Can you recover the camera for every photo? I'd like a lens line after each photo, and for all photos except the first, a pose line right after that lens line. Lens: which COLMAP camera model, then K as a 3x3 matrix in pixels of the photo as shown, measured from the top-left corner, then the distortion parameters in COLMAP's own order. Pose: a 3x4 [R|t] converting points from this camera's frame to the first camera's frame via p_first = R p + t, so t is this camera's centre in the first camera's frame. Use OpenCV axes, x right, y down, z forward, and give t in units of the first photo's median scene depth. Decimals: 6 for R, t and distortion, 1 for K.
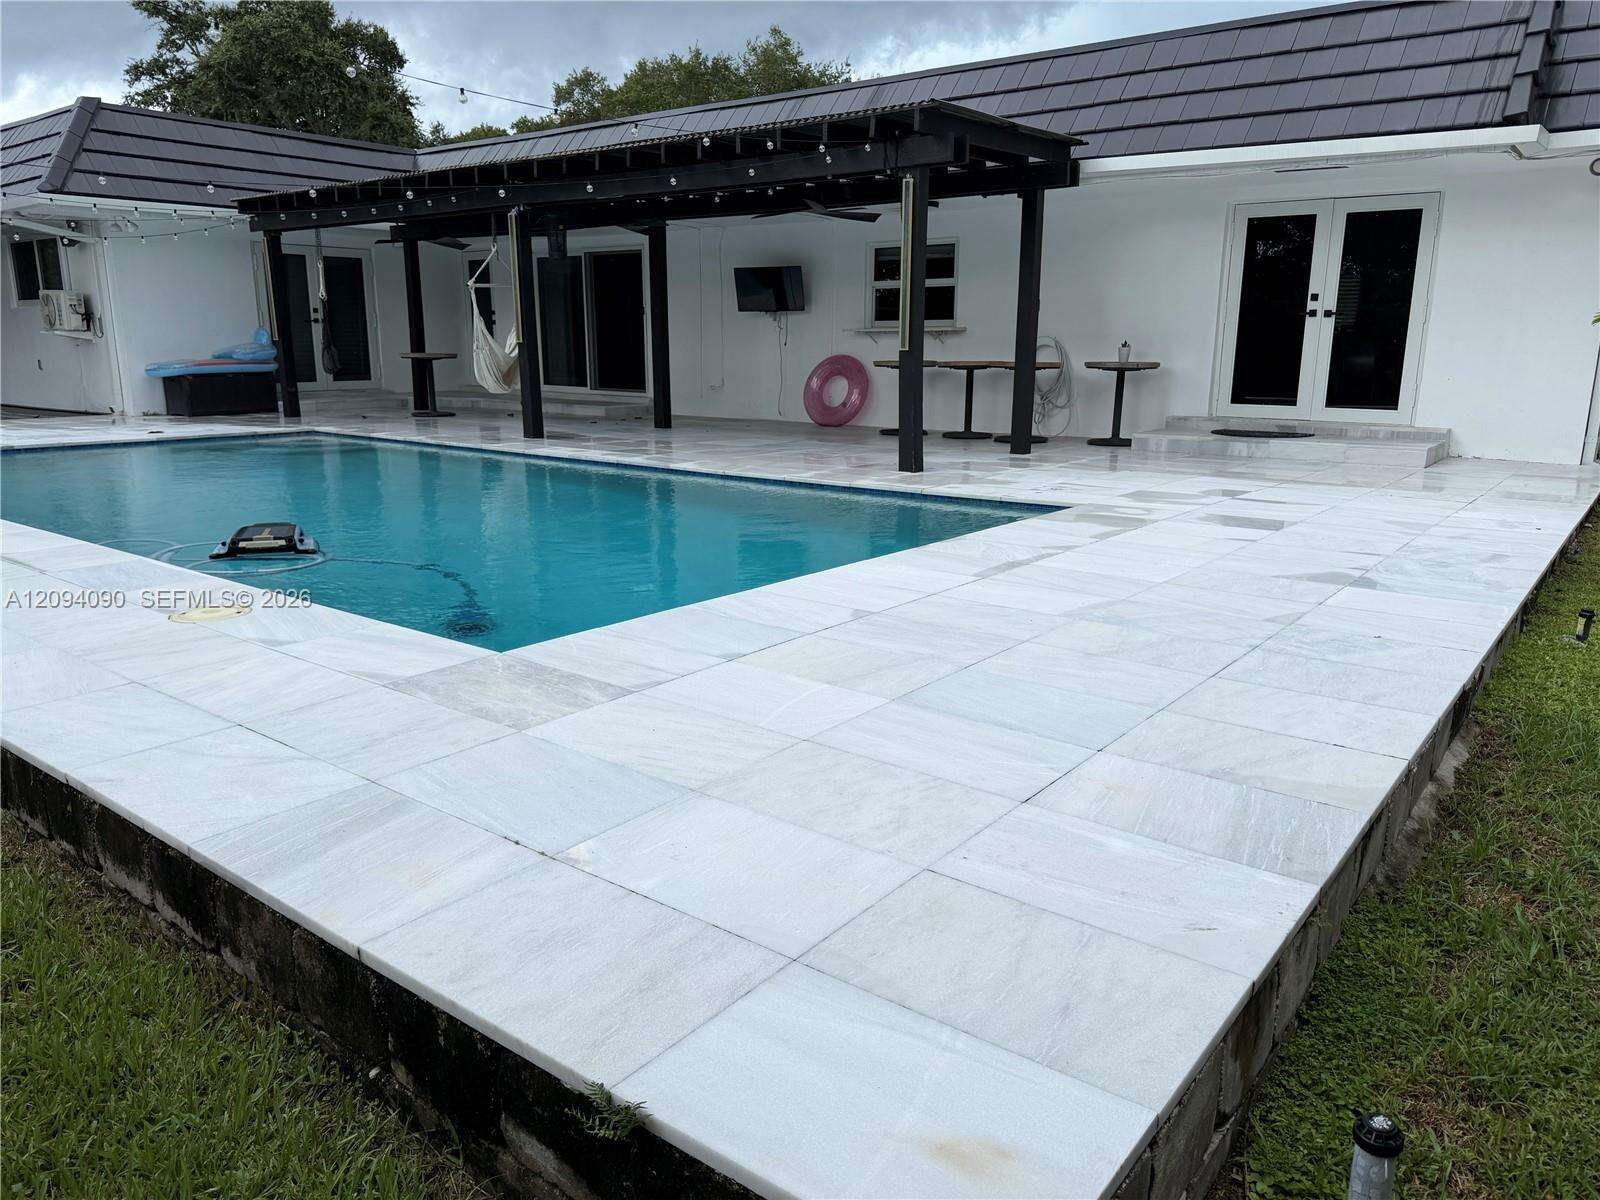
lens RADIAL K [[1119.5, 0, 800.0], [0, 1119.5, 600.0], [0, 0, 1]] dist [0.075076, -0.093303]
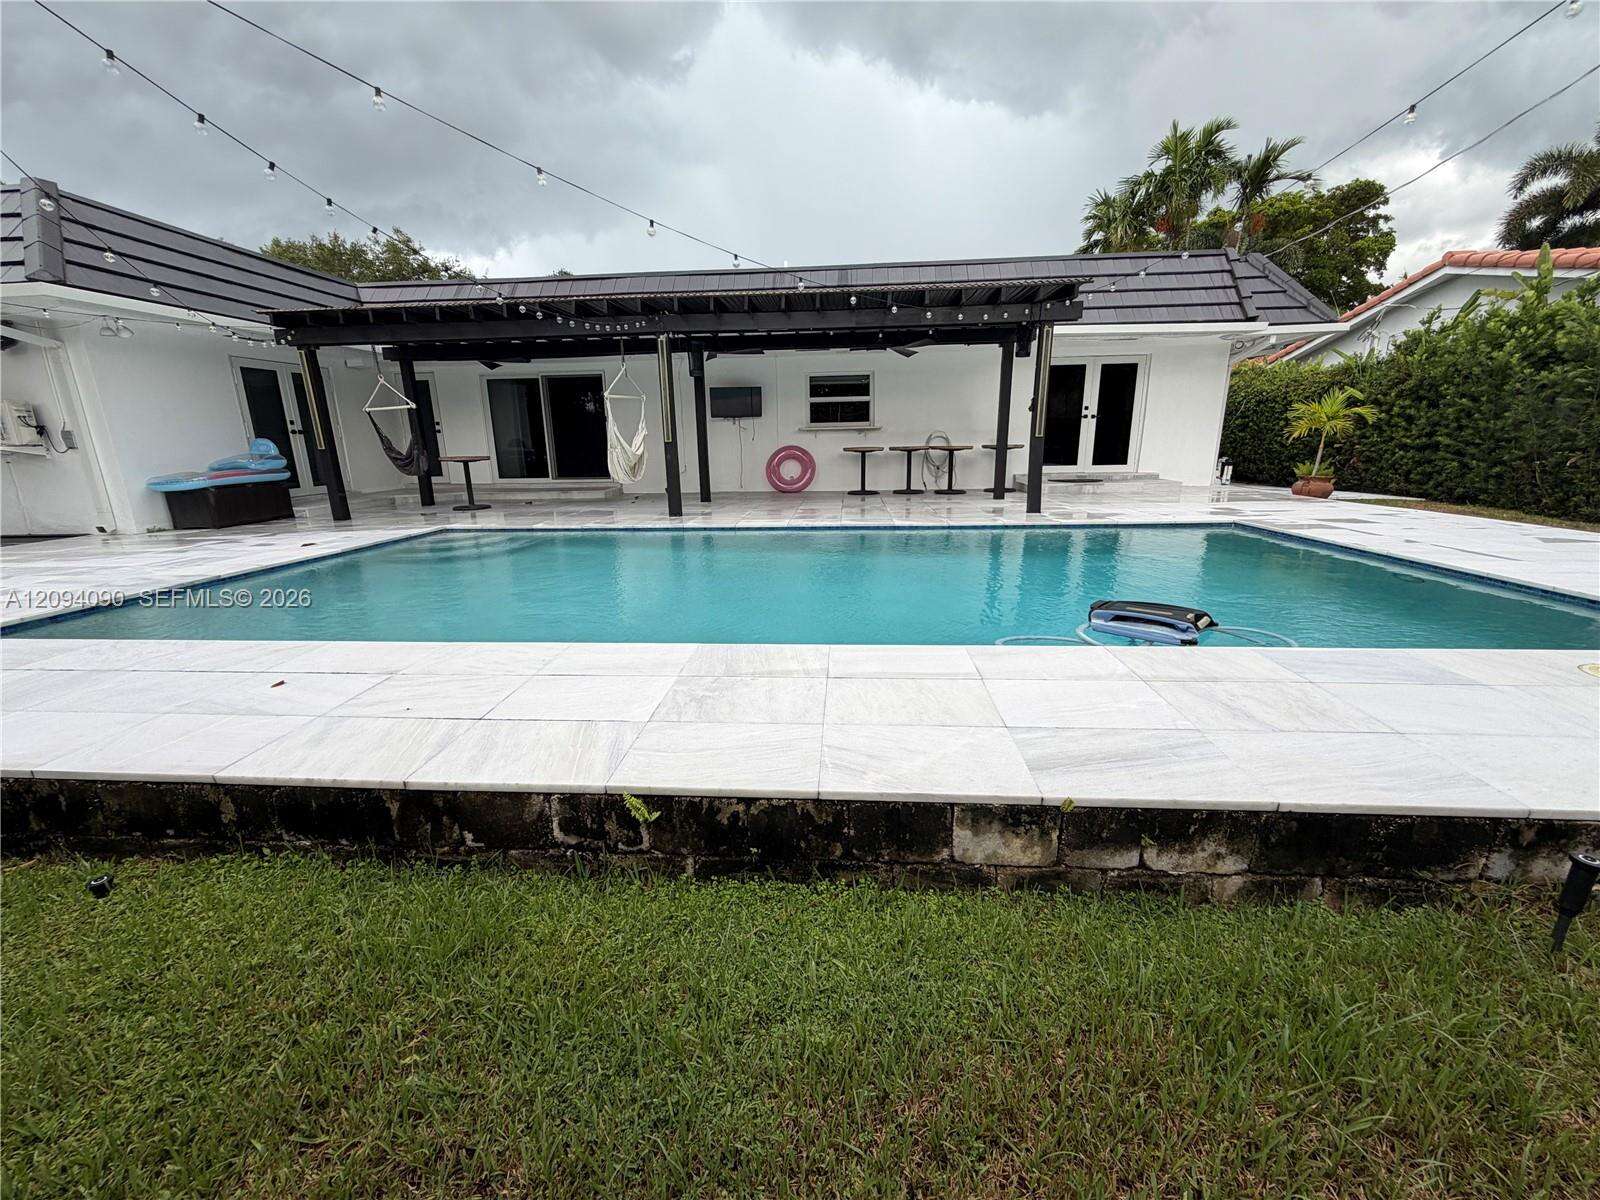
lens RADIAL K [[633.3, 0, 800.0], [0, 633.3, 600.0], [0, 0, 1]] dist [0.000361, 0.000210]
pose [[0.836215, -0.156351, 0.525642, -0.458711], [0.145435, 0.987402, 0.062338, -0.066667], [-0.528766, 0.024319, 0.848419, 0.284340]]
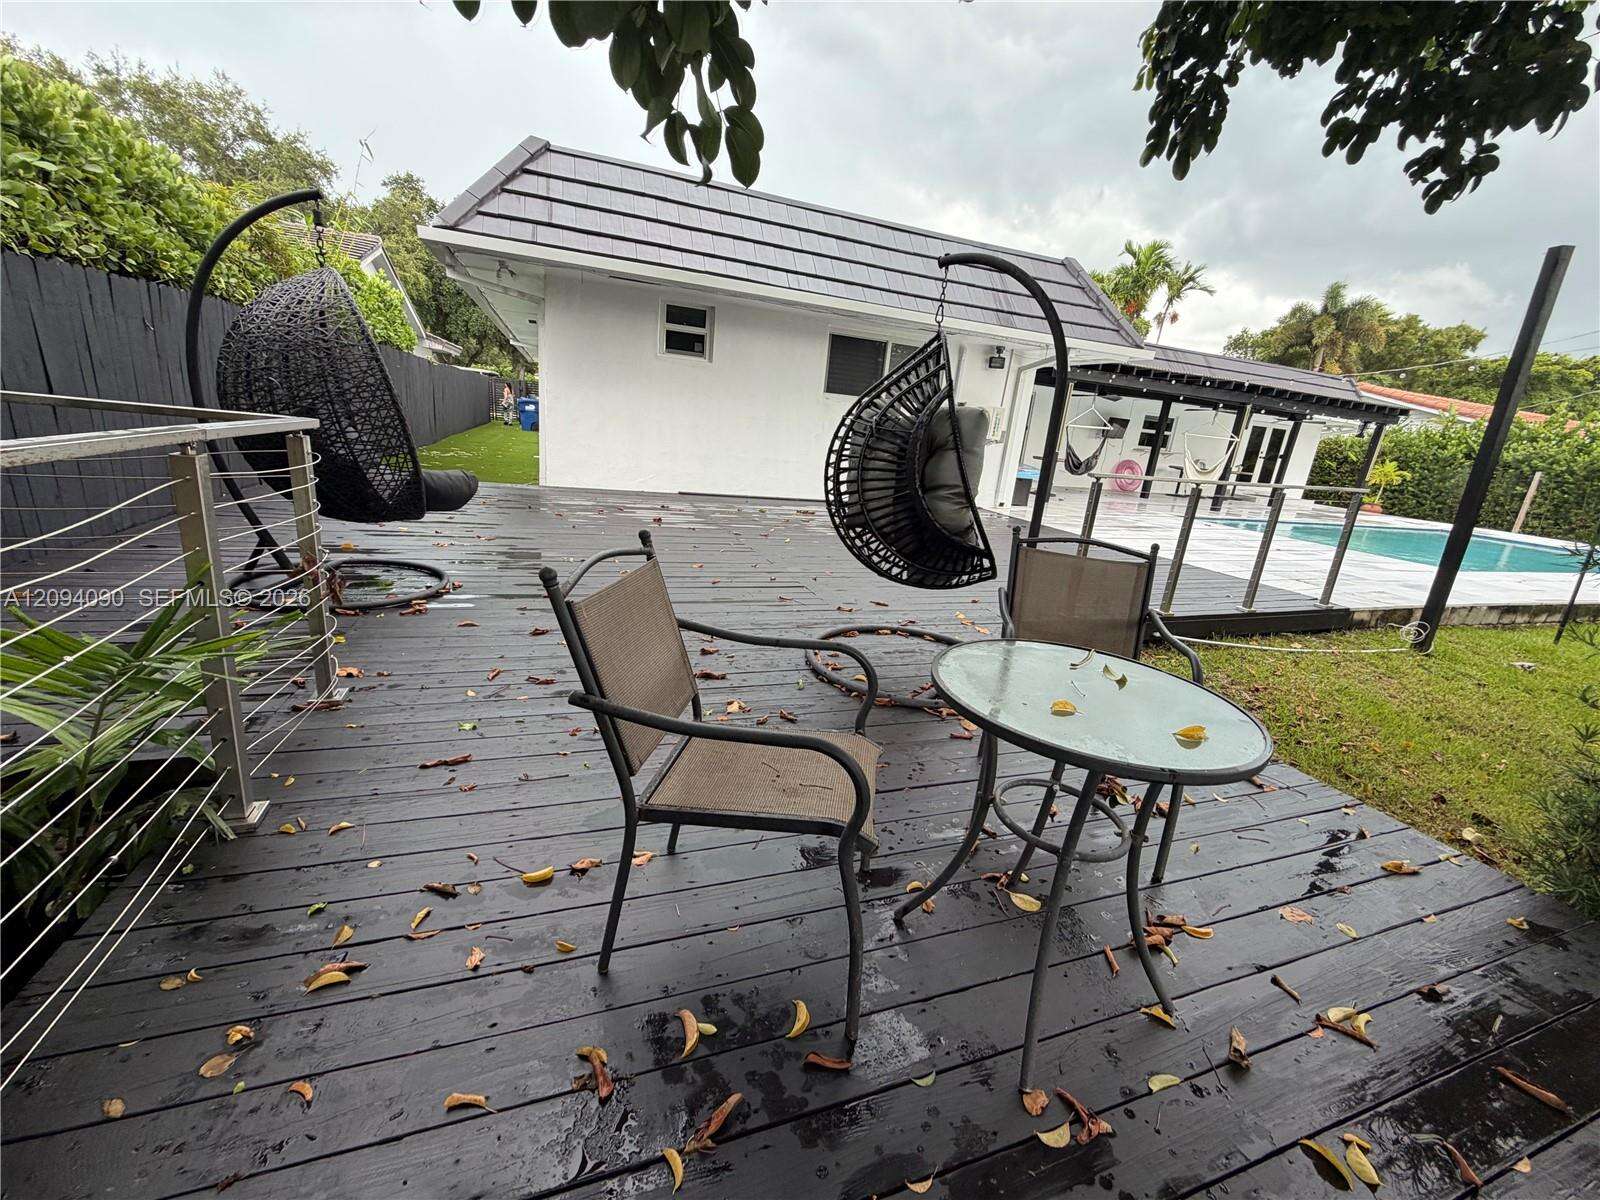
lens RADIAL K [[640.0, 0, 790.5], [0, 640.0, 602.7], [0, 0, 1]] dist [0.000837, 0.000078]
pose [[0.540455, -0.192685, 0.819012, -1.515883], [0.097663, 0.981210, 0.166399, -0.226700], [-0.835686, -0.009944, 0.549118, 0.900297]]
